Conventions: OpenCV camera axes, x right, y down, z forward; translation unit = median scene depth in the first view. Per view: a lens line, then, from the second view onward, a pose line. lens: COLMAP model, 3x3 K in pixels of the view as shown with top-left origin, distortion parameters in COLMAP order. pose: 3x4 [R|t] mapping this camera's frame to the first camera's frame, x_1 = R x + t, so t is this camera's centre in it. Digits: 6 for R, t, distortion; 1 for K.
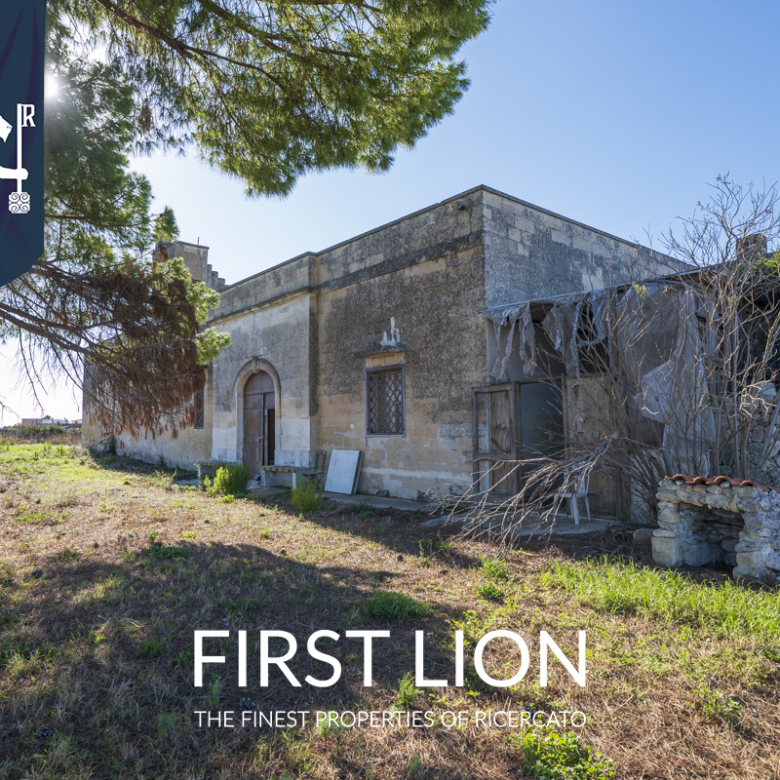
lens RADIAL K [[559.3, 0, 389.2], [0, 559.3, 352.6], [0, 0, 1]] dist [0.005391, 0.003180]
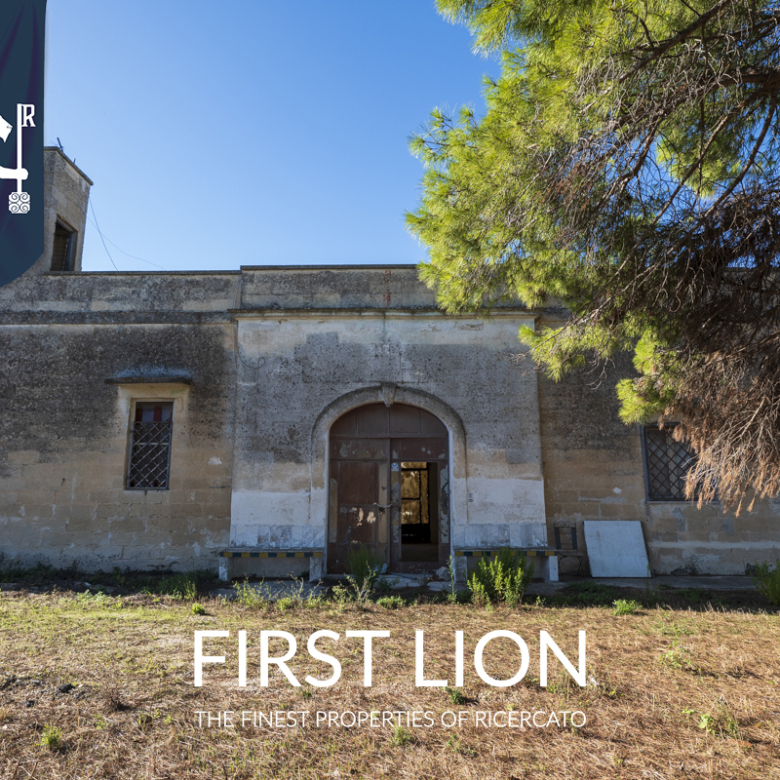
lens RADIAL K [[550.5, 0, 362.7], [0, 550.5, 372.6], [0, 0, 1]] dist [0.002793, 0.004176]
pose [[0.680984, 0.177865, 0.710370, -0.942248], [-0.105467, 0.983763, -0.145214, 0.121603], [-0.724664, 0.023967, 0.688686, 0.732076]]
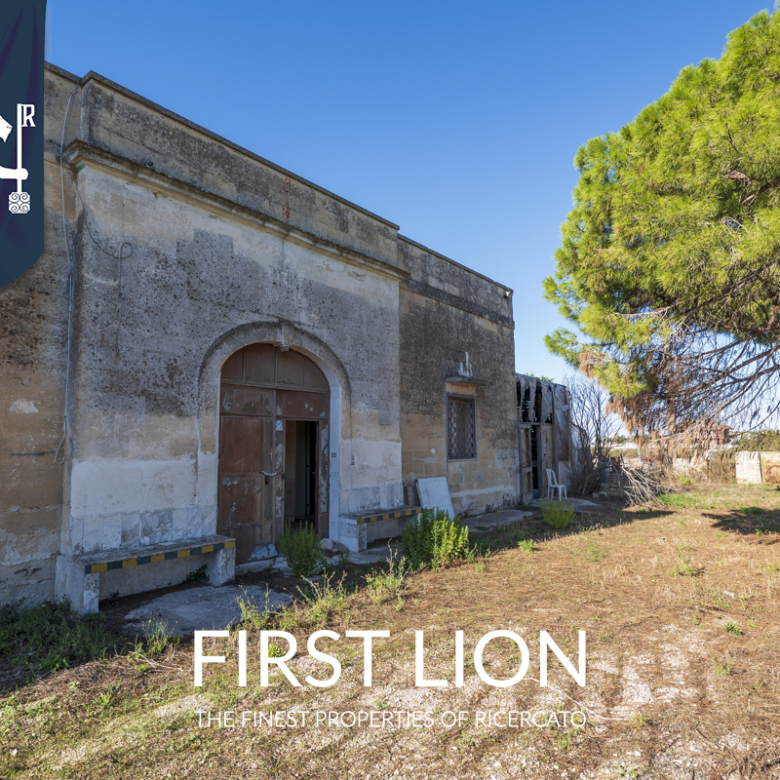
lens RADIAL K [[559.8, 0, 389.8], [0, 559.8, 378.5], [0, 0, 1]] dist [0.003991, 0.007433]
pose [[-0.183096, 0.152178, 0.971245, -0.988186], [-0.097588, 0.980254, -0.171987, 0.184674], [-0.978239, -0.126272, -0.164629, 1.269386]]
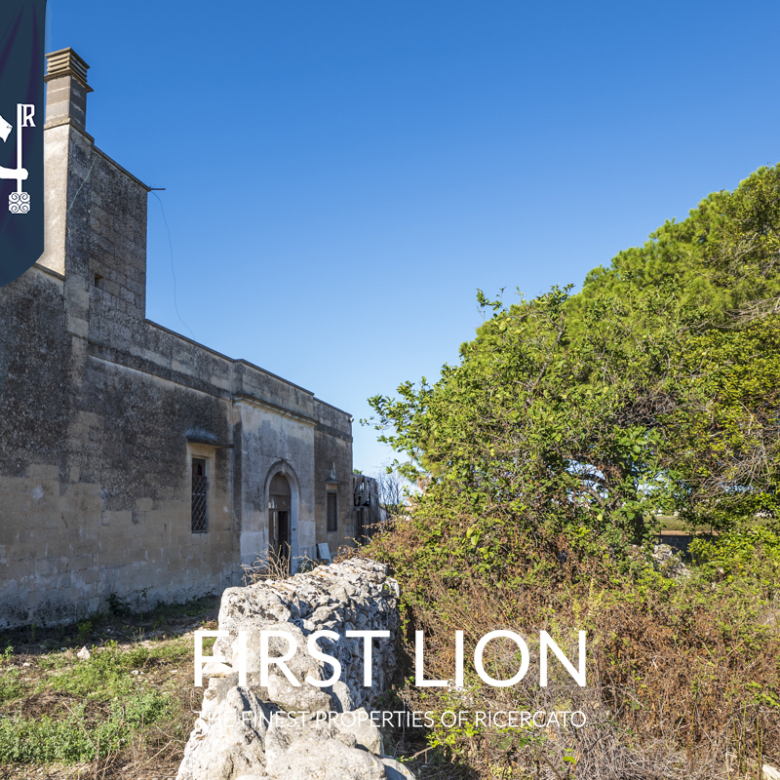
lens RADIAL K [[777.3, 0, 390.0], [0, 777.3, 390.0], [0, 0, 1]] dist [-0.006301, -0.005058]
pose [[-0.585699, 0.174713, 0.791474, -1.939308], [-0.053372, 0.966059, -0.252747, 0.302079], [-0.808769, -0.190276, -0.556495, 2.139469]]
